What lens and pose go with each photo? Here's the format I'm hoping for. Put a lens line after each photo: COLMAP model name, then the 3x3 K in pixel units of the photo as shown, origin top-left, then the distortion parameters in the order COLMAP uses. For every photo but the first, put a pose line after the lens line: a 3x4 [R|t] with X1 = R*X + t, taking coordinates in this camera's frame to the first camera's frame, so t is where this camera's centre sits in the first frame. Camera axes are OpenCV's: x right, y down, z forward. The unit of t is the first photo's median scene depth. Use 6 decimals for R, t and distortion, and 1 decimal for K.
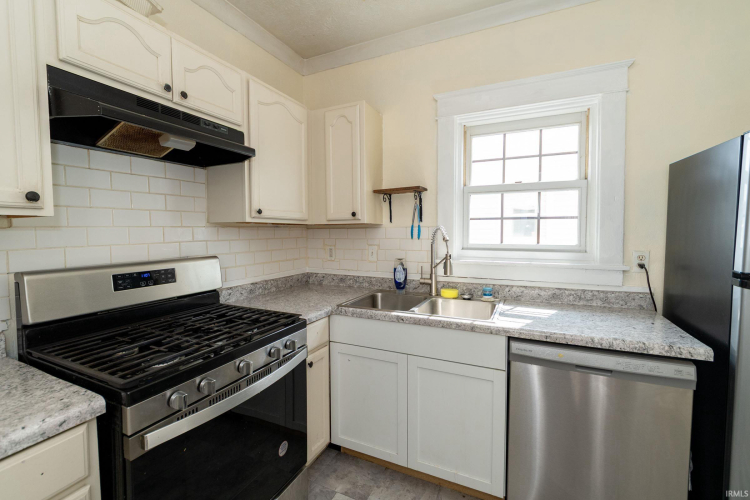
lens RADIAL K [[328.0, 0, 371.6], [0, 328.0, 245.4], [0, 0, 1]] dist [-0.001691, -0.000385]
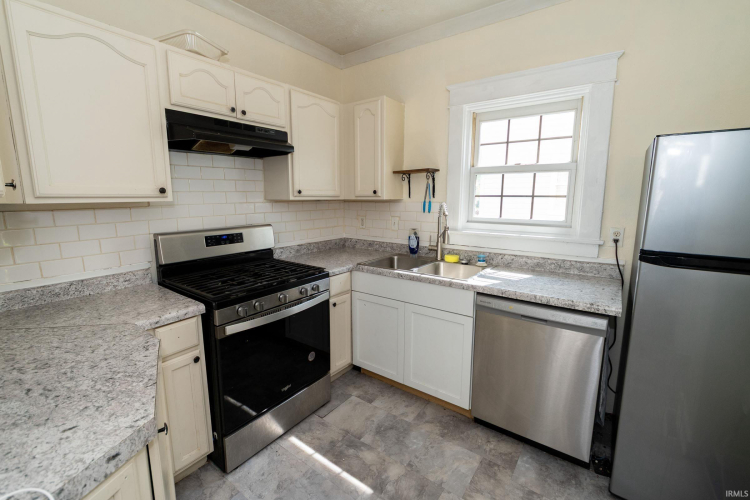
lens RADIAL K [[328.0, 0, 371.6], [0, 328.0, 245.4], [0, 0, 1]] dist [-0.001691, -0.000385]
pose [[0.981593, 0.033743, -0.187981, 0.197593], [-0.013551, 0.994093, 0.107681, -0.032038], [0.190504, -0.103151, 0.976252, -0.263369]]
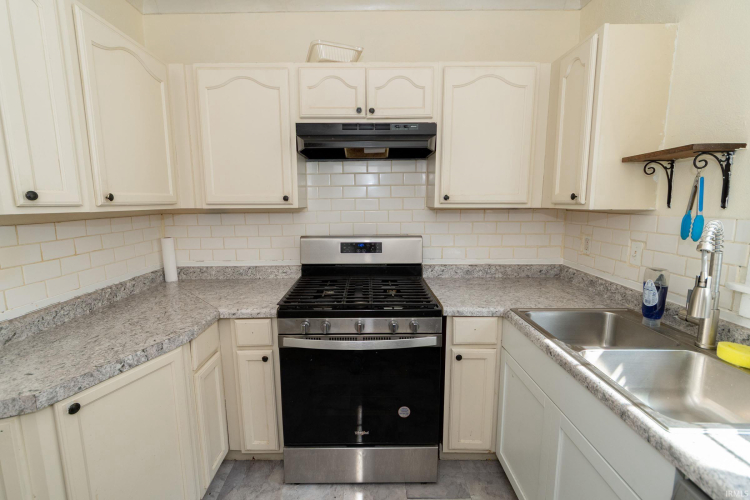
lens RADIAL K [[328.0, 0, 371.6], [0, 328.0, 245.4], [0, 0, 1]] dist [-0.001691, -0.000385]
pose [[0.431013, 0.127473, -0.893296, 0.479071], [-0.041506, 0.991724, 0.121493, -0.066157], [0.901390, -0.015288, 0.432737, 0.318127]]
